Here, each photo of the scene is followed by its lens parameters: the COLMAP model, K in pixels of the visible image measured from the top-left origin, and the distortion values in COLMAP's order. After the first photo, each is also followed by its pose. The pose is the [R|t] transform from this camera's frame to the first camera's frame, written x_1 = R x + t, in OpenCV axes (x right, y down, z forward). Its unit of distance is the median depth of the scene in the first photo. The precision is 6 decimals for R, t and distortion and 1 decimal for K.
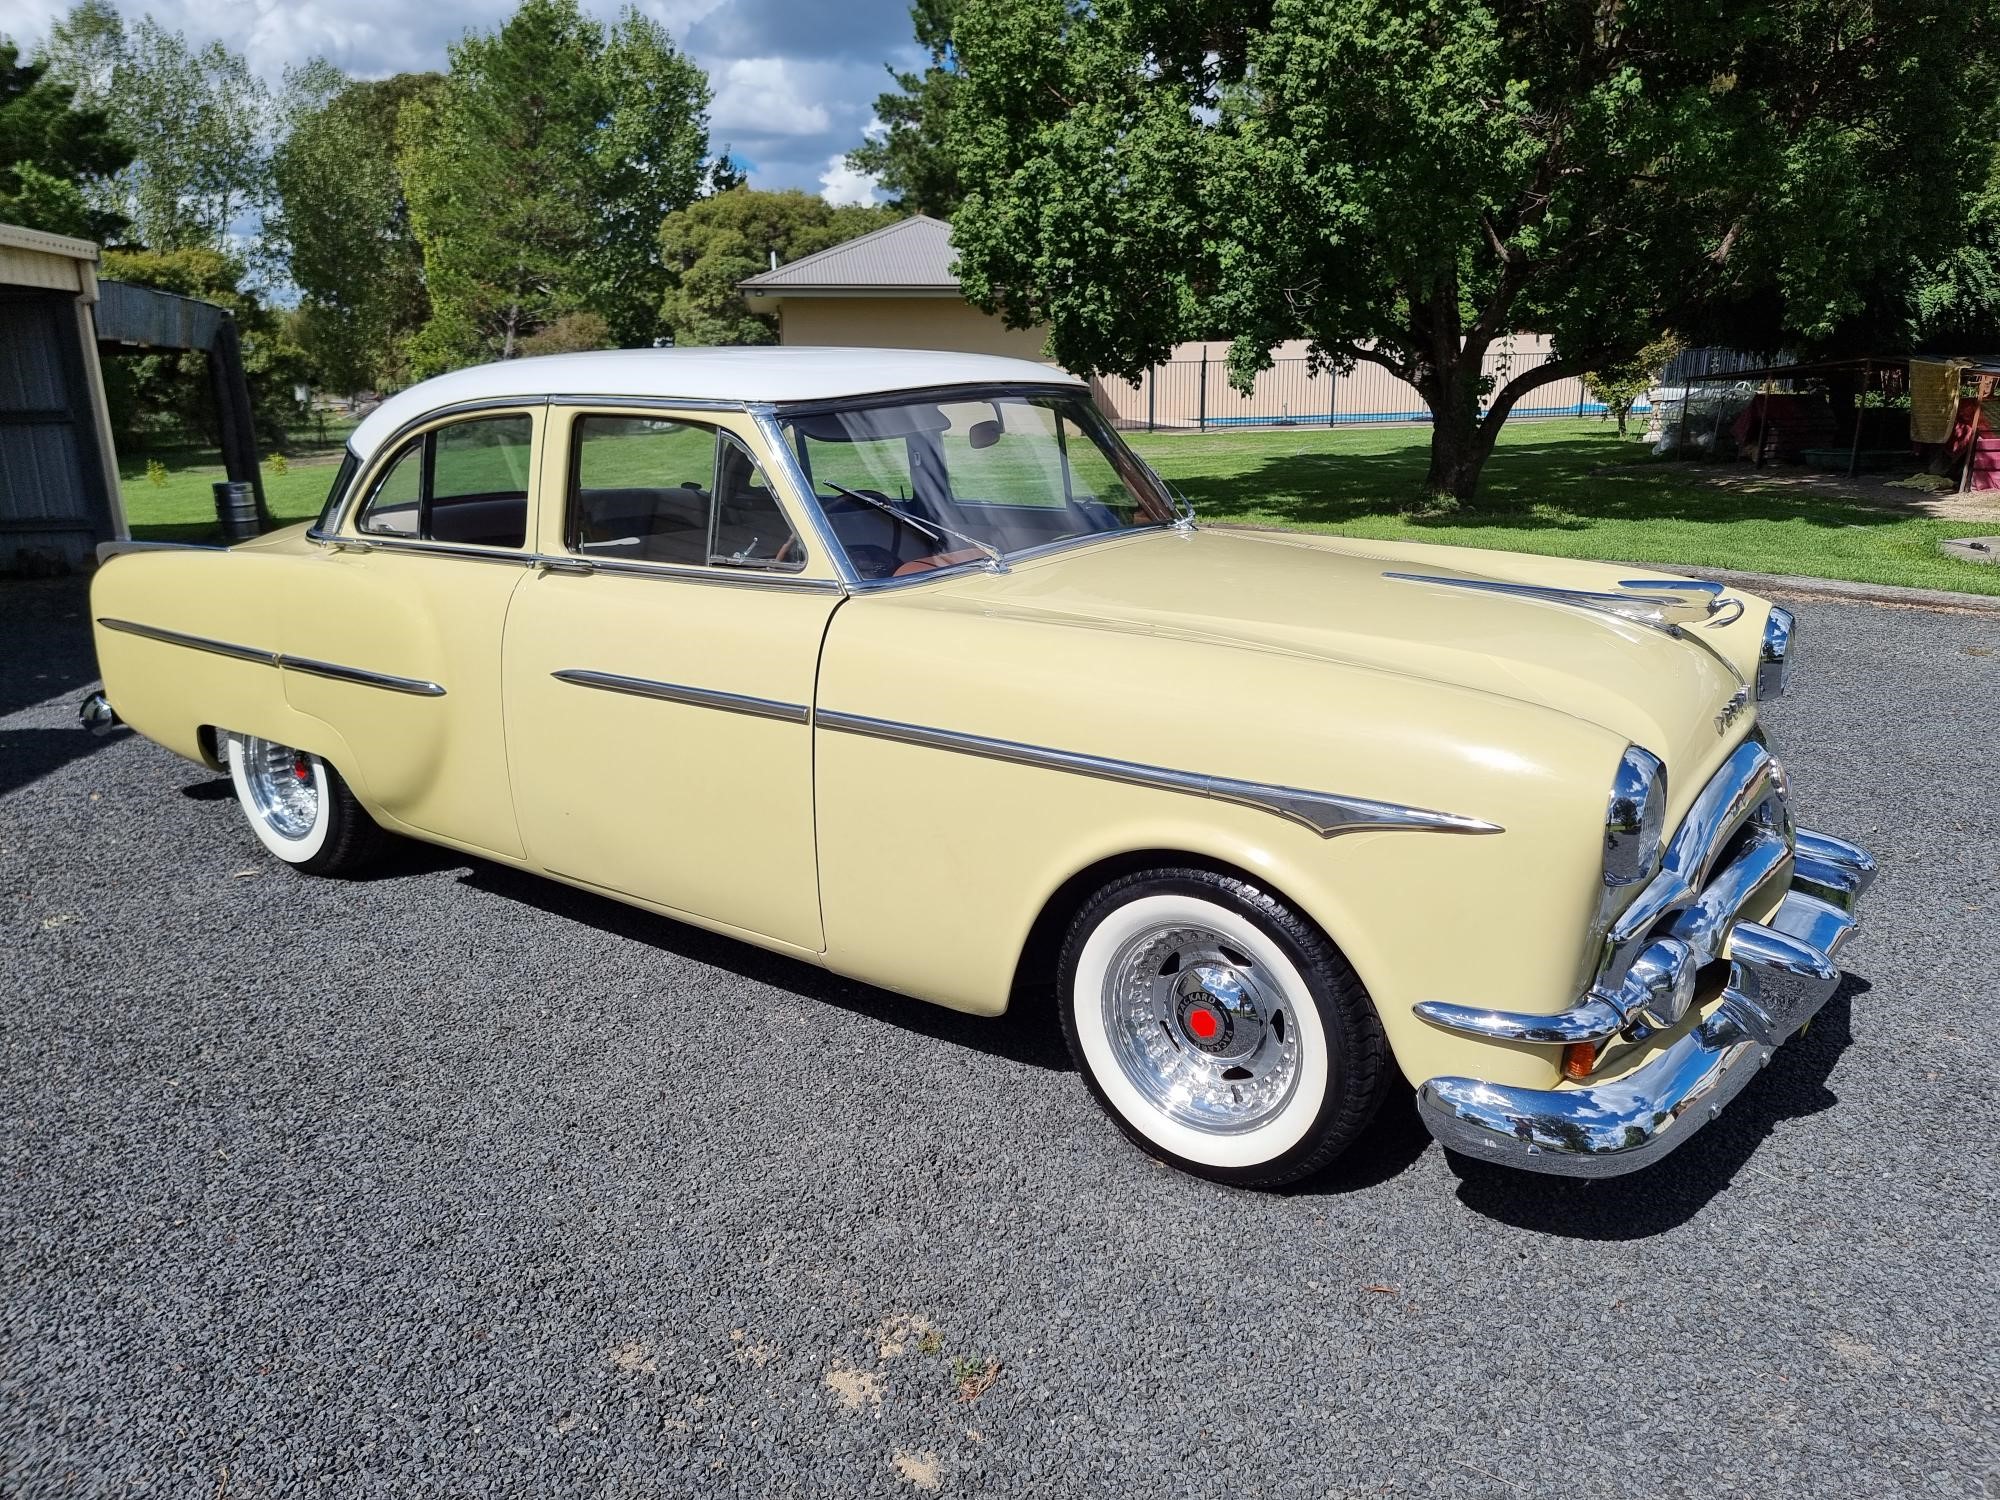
lens RADIAL K [[1412.1, 0, 1006.5], [0, 1412.1, 744.0], [0, 0, 1]] dist [0.090459, -0.086054]
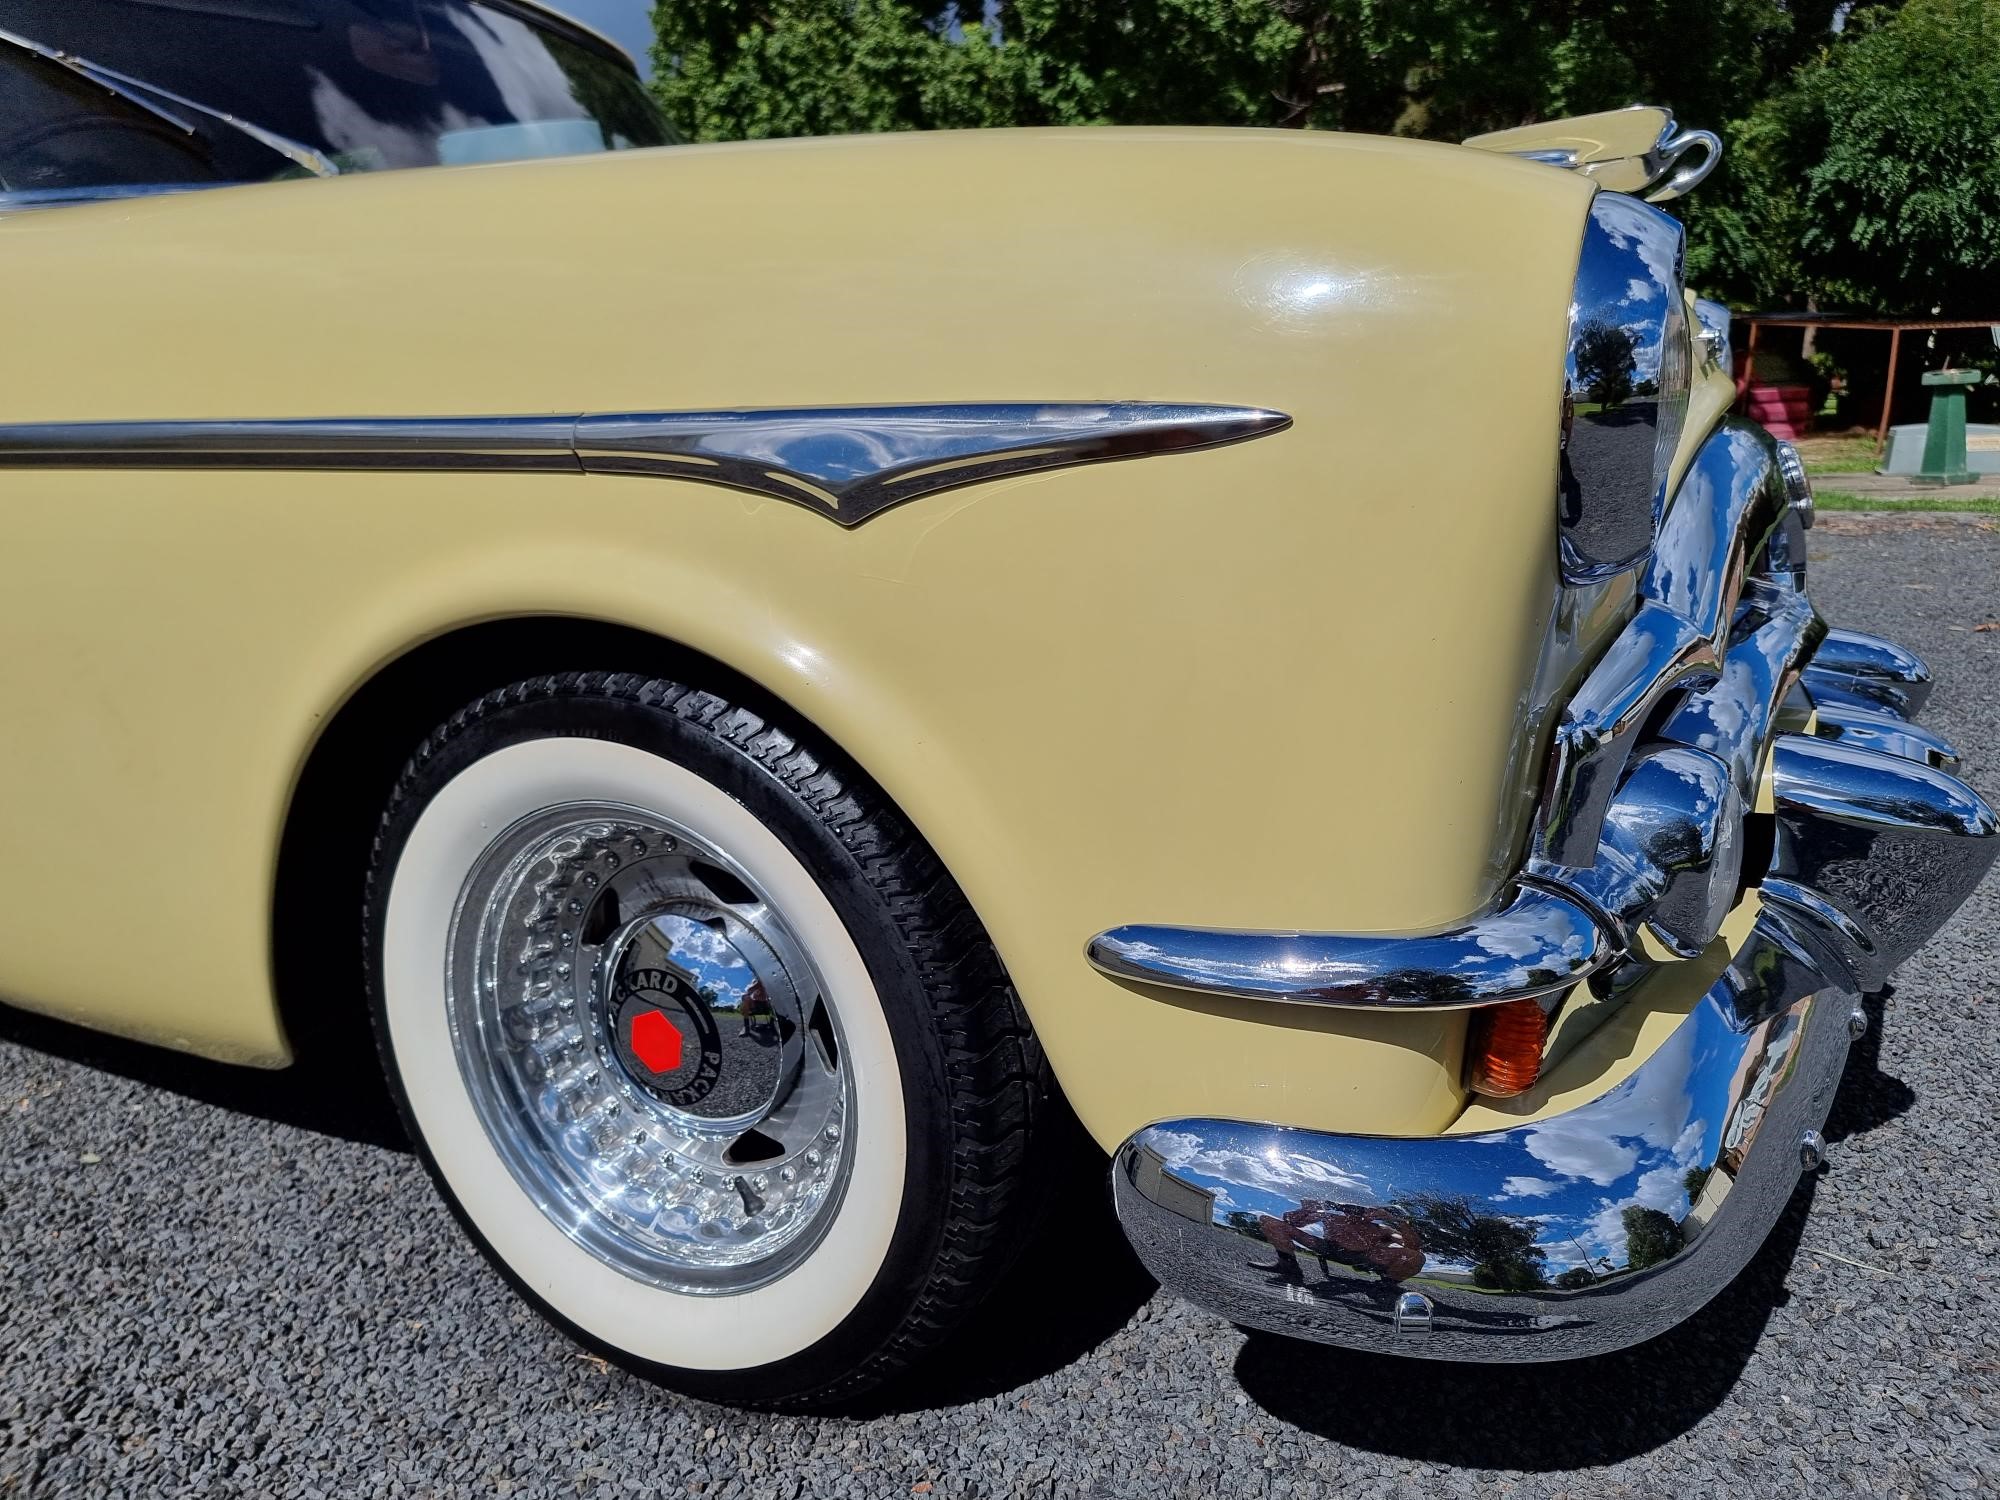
lens RADIAL K [[1412.1, 0, 1006.5], [0, 1412.1, 744.0], [0, 0, 1]] dist [0.090459, -0.086054]
pose [[0.989854, -0.042666, 0.135534, 0.057435], [0.047487, 0.998342, -0.032541, 0.037993], [-0.133921, 0.038647, 0.990238, 0.166569]]
